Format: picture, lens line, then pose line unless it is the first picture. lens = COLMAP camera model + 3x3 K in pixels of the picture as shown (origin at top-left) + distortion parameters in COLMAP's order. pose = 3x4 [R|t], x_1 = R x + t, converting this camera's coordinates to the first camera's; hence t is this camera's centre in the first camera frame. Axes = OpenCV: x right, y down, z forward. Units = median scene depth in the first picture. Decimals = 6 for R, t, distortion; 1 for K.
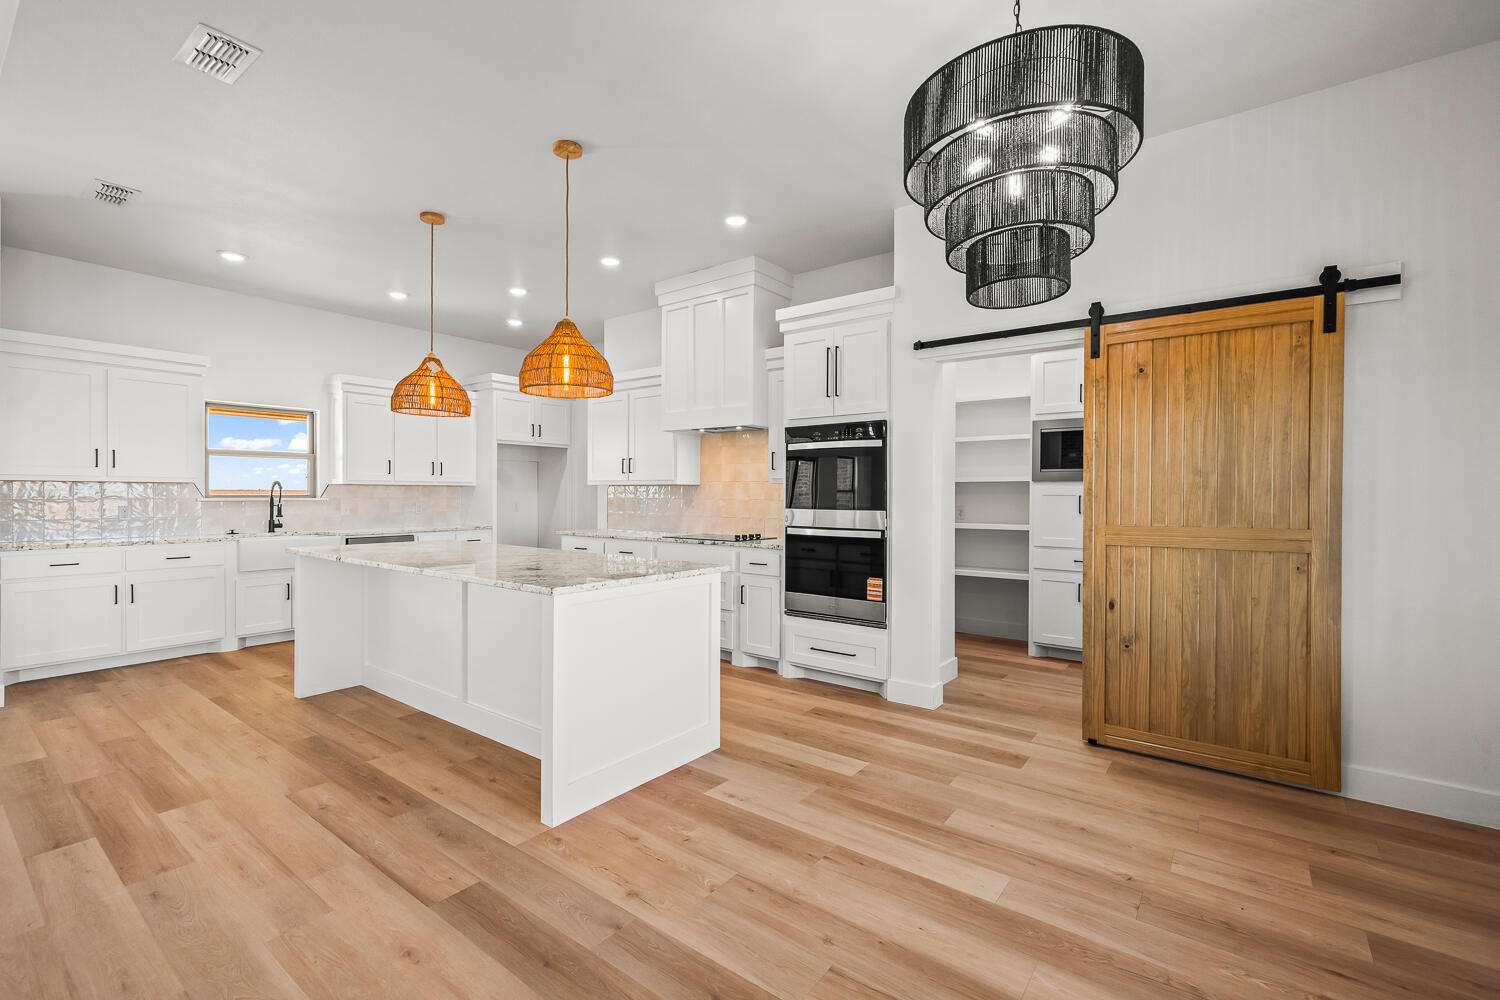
lens RADIAL K [[659.8, 0, 741.6], [0, 659.8, 496.6], [0, 0, 1]] dist [0.000277, 0.000076]
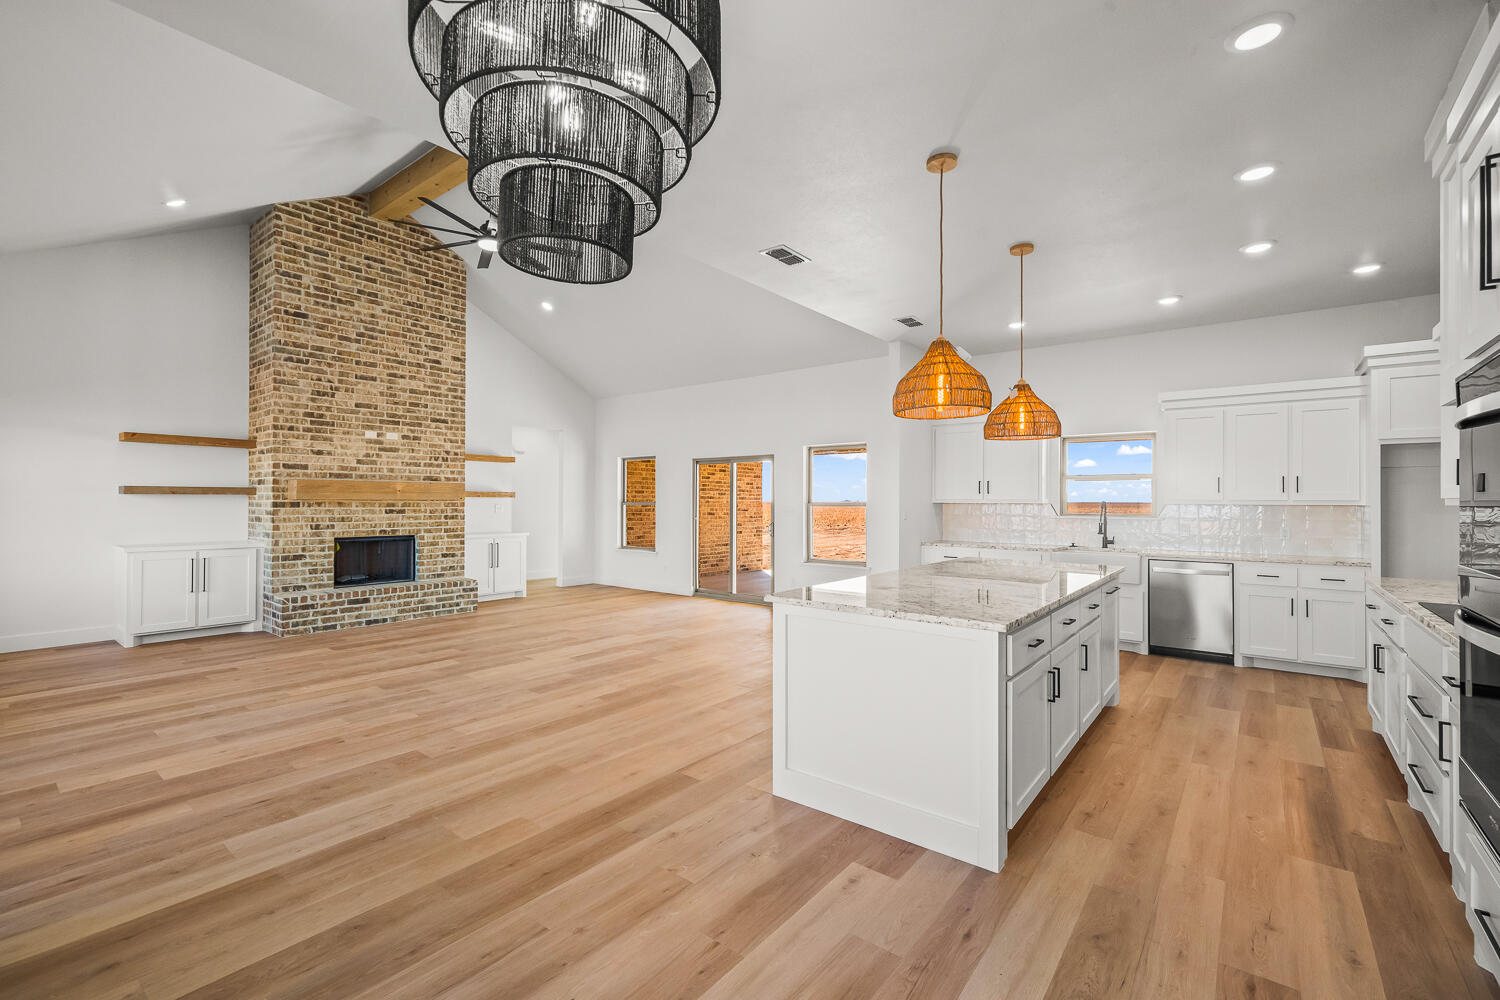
lens RADIAL K [[645.6, 0, 740.0], [0, 645.6, 497.7], [0, 0, 1]] dist [-0.001670, 0.000000]
pose [[-0.021762, -0.009177, -0.999721, 0.641611], [-0.011009, 0.999899, -0.008939, -0.022087], [0.999703, 0.010812, -0.021861, 0.680748]]
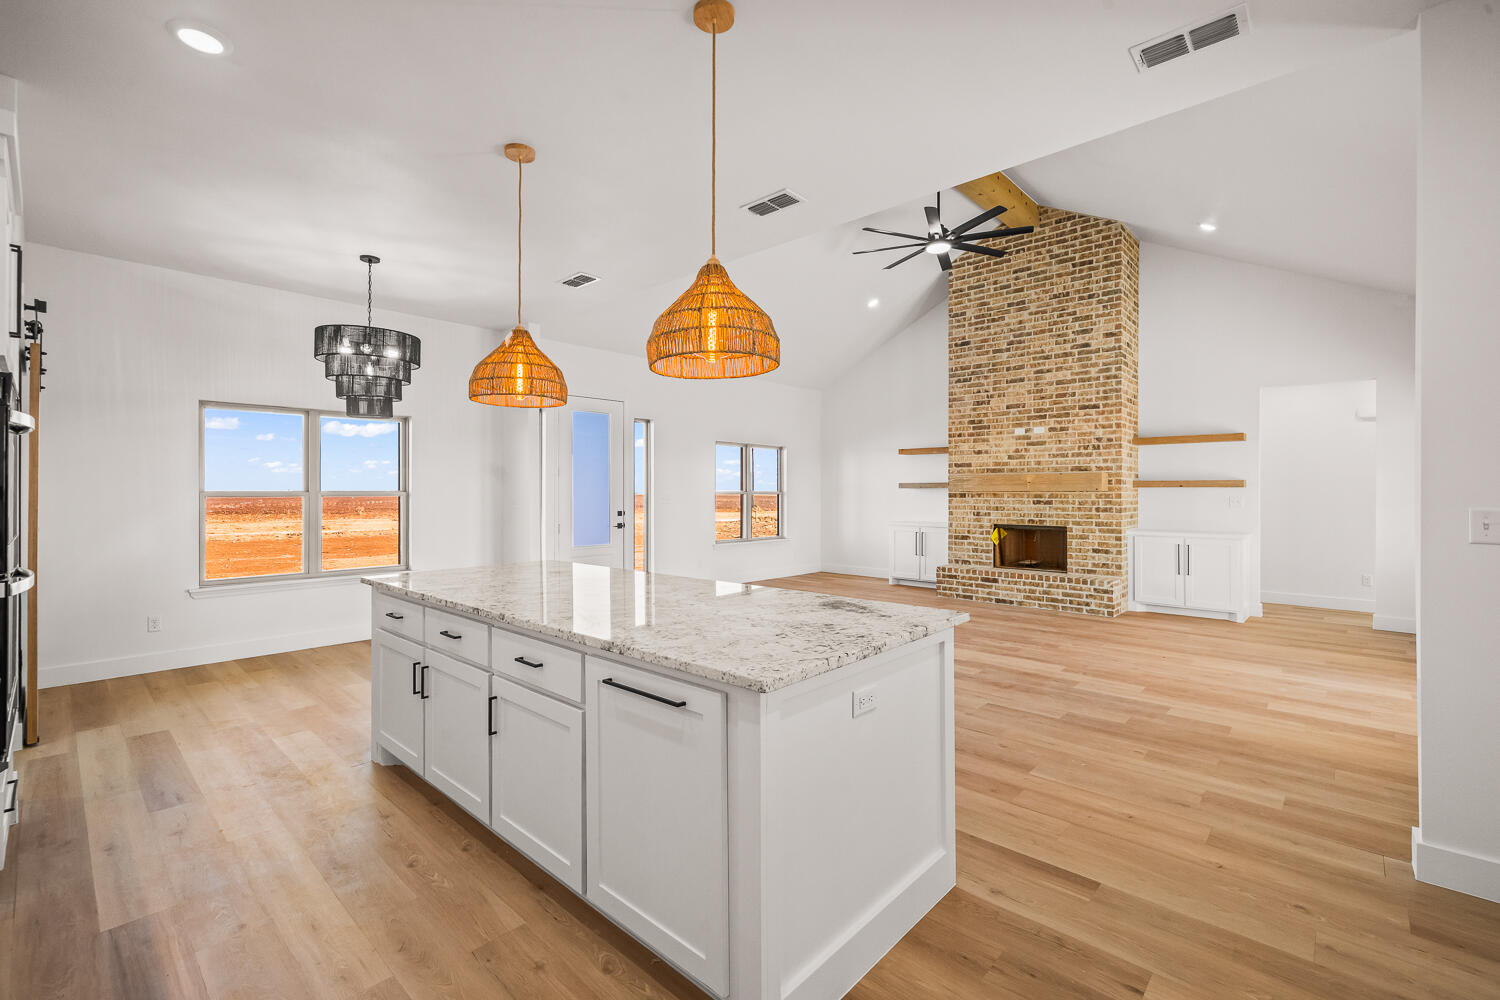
lens RADIAL K [[644.9, 0, 745.1], [0, 644.9, 493.7], [0, 0, 1]] dist [-0.001746, -0.000075]
pose [[-0.995751, -0.006239, 0.091873, -0.641713], [-0.005618, 0.999960, 0.007013, -0.023034], [-0.091913, 0.006467, -0.995746, 1.777710]]
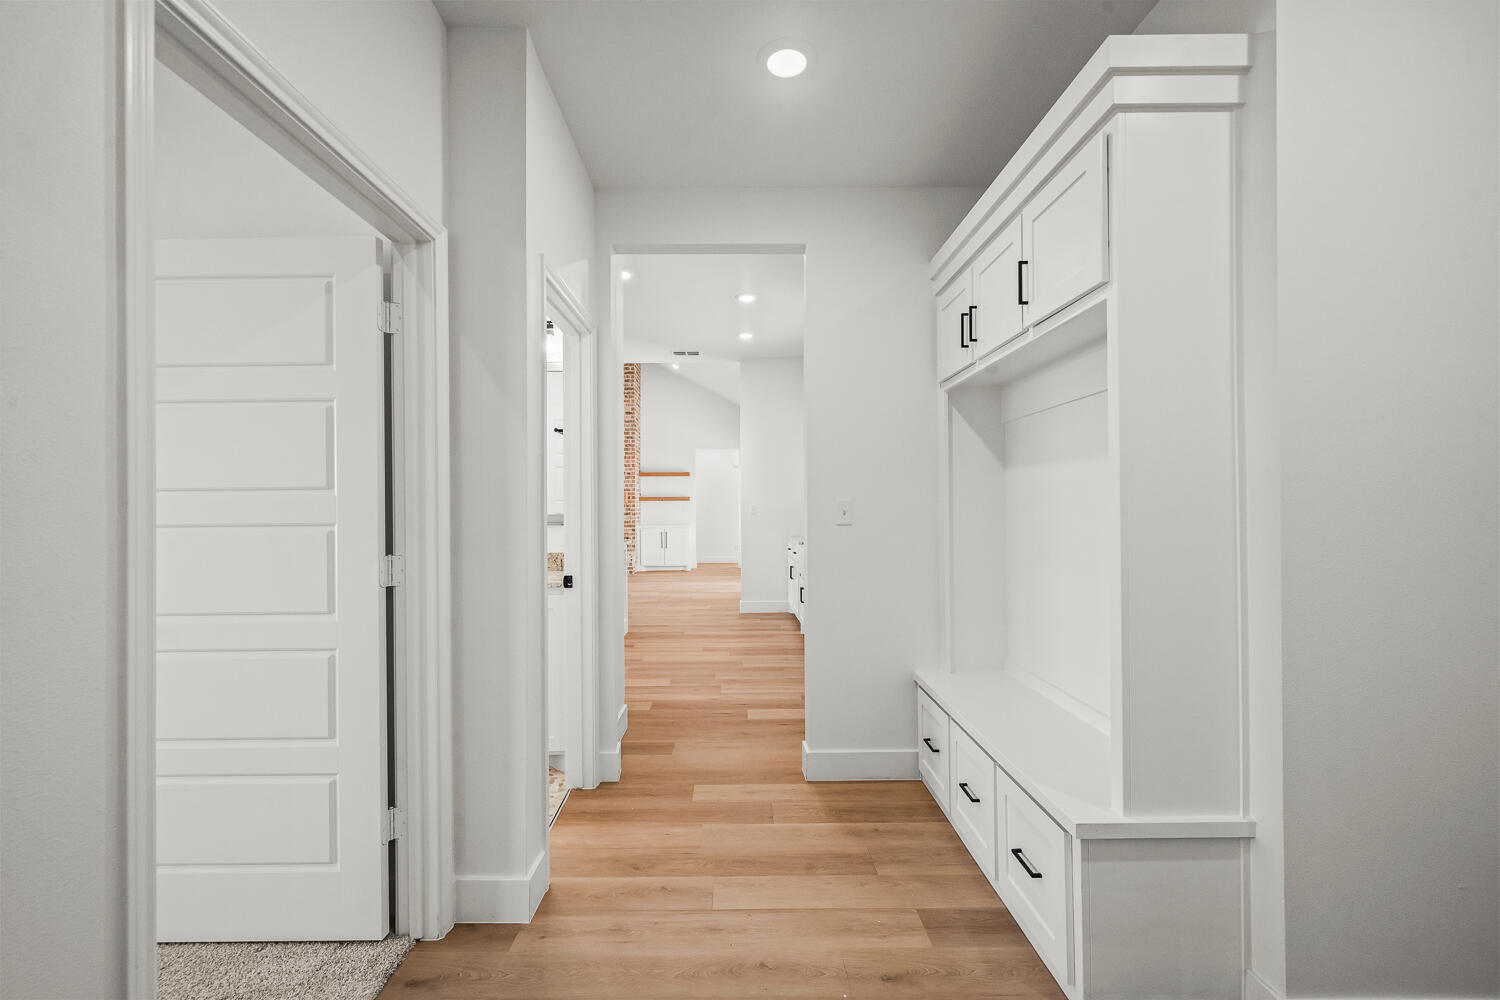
lens RADIAL K [[641.4, 0, 749.0], [0, 641.4, 507.9], [0, 0, 1]] dist [-0.000398, -0.000243]
pose [[-0.776754, -0.001738, -0.629801, 0.111478], [-0.004111, 0.999989, 0.002310, -0.006404], [0.629790, 0.004384, -0.776753, 2.806080]]
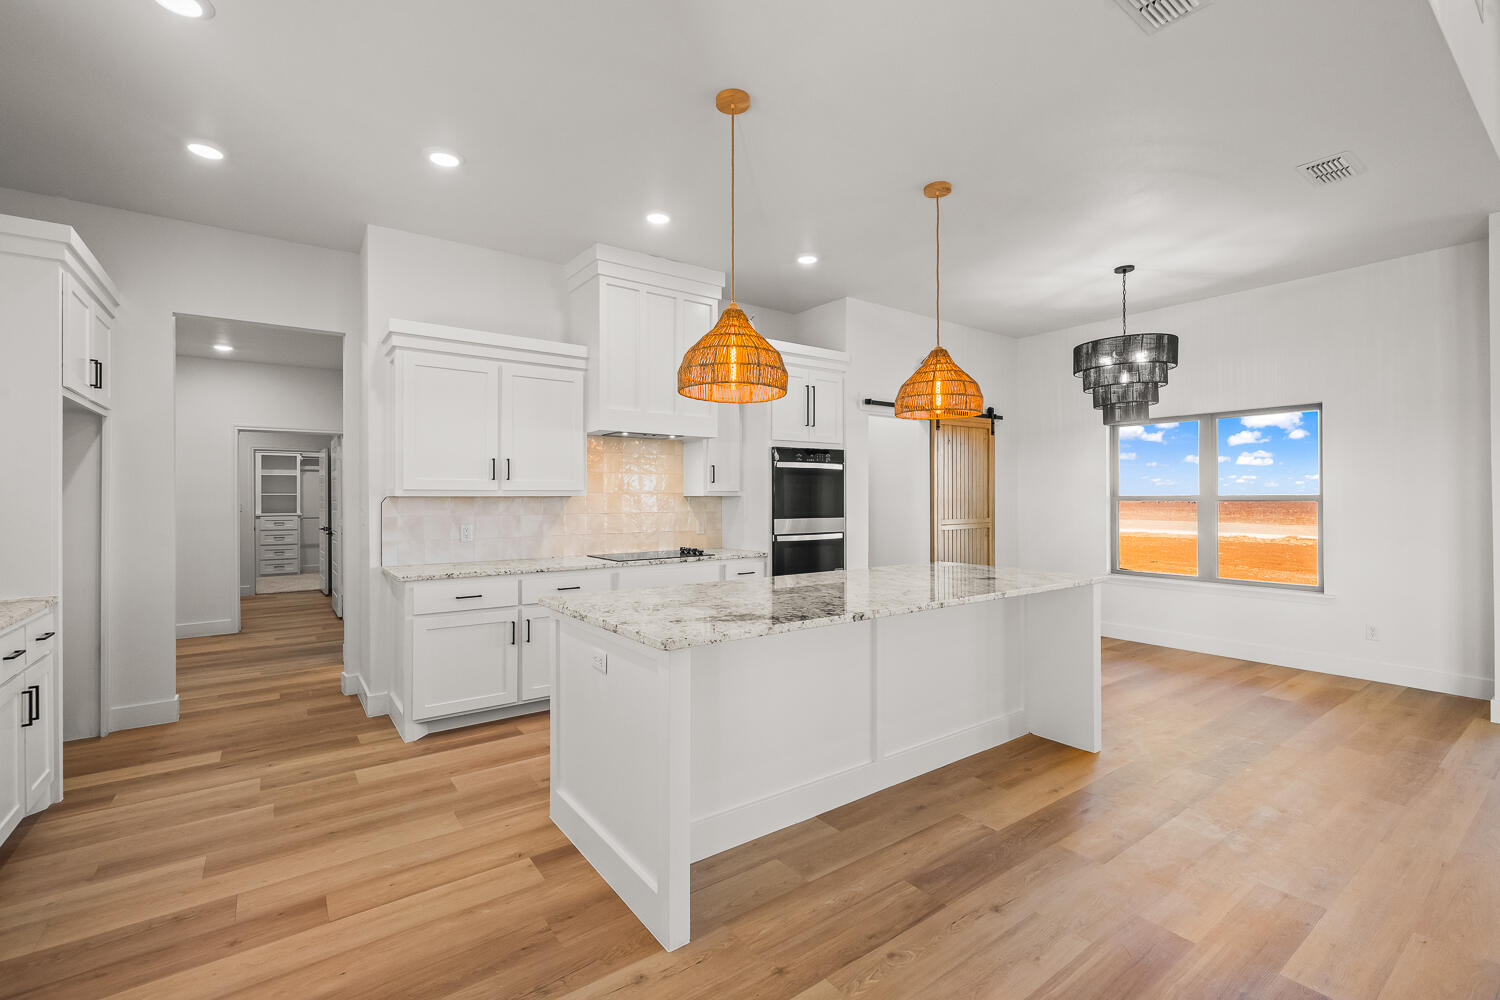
lens RADIAL K [[653.0, 0, 745.0], [0, 653.0, 493.2], [0, 0, 1]] dist [0.002090, 0.000452]
pose [[0.280107, 0.002543, 0.959965, -1.286467], [0.009634, 0.999939, -0.005460, -0.025779], [-0.959921, 0.010777, 0.280065, 0.941425]]
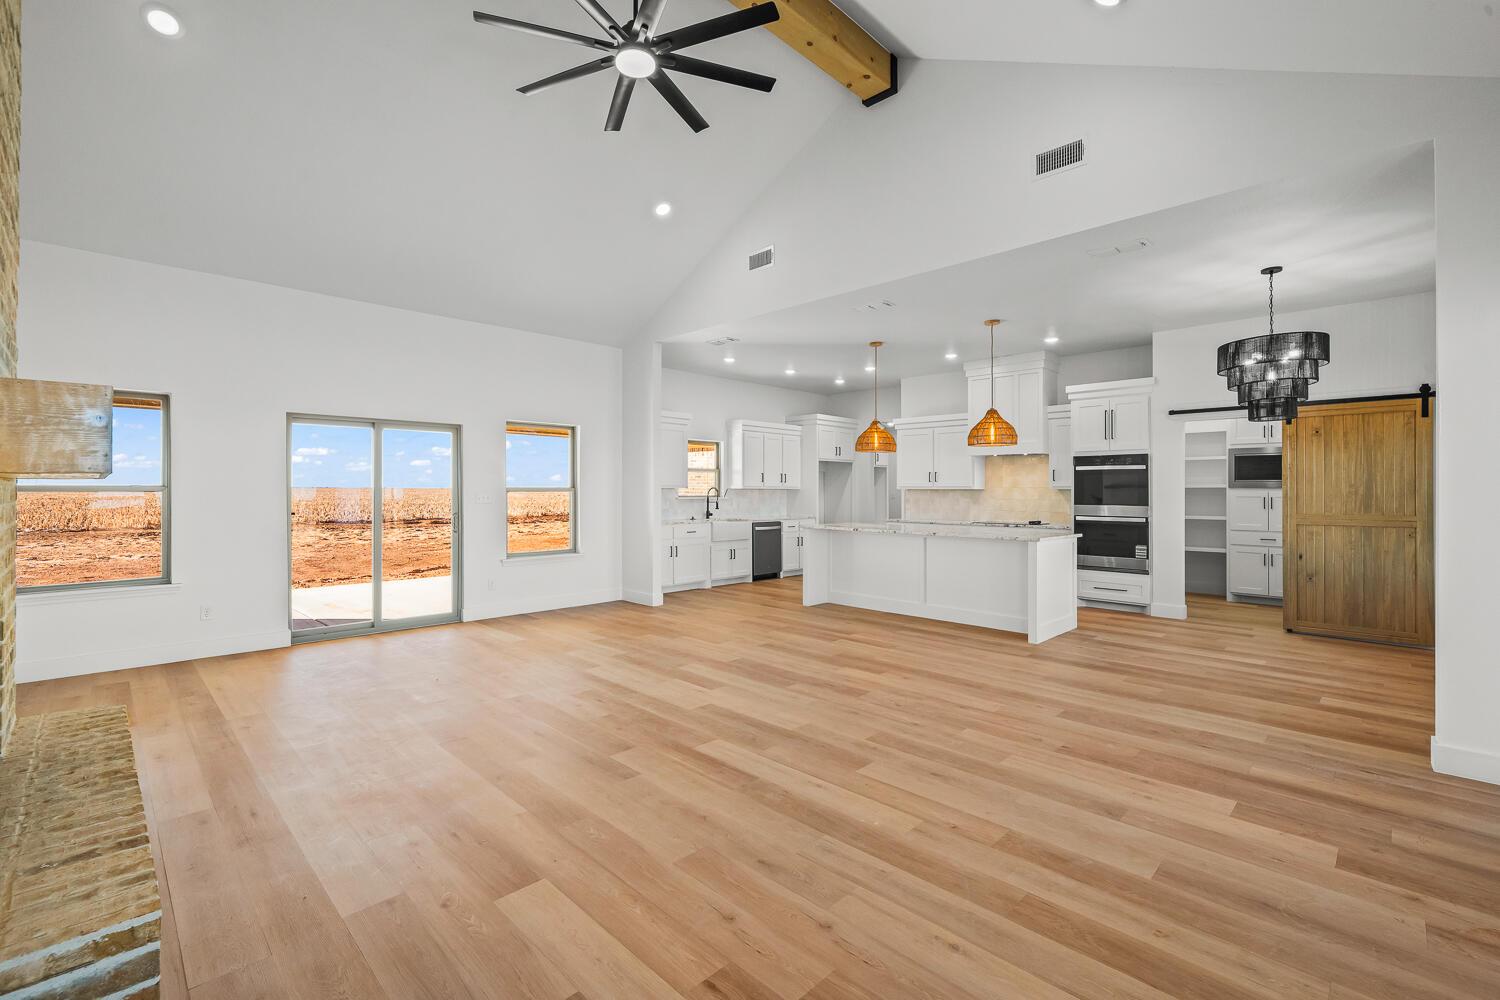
lens RADIAL K [[663.3, 0, 729.4], [0, 663.3, 484.2], [0, 0, 1]] dist [-0.000093, 0.000097]
pose [[0.990125, -0.000773, -0.140185, -0.717819], [-0.001436, 0.999876, -0.015652, -0.008396], [0.140180, 0.015699, 0.990002, -1.005940]]
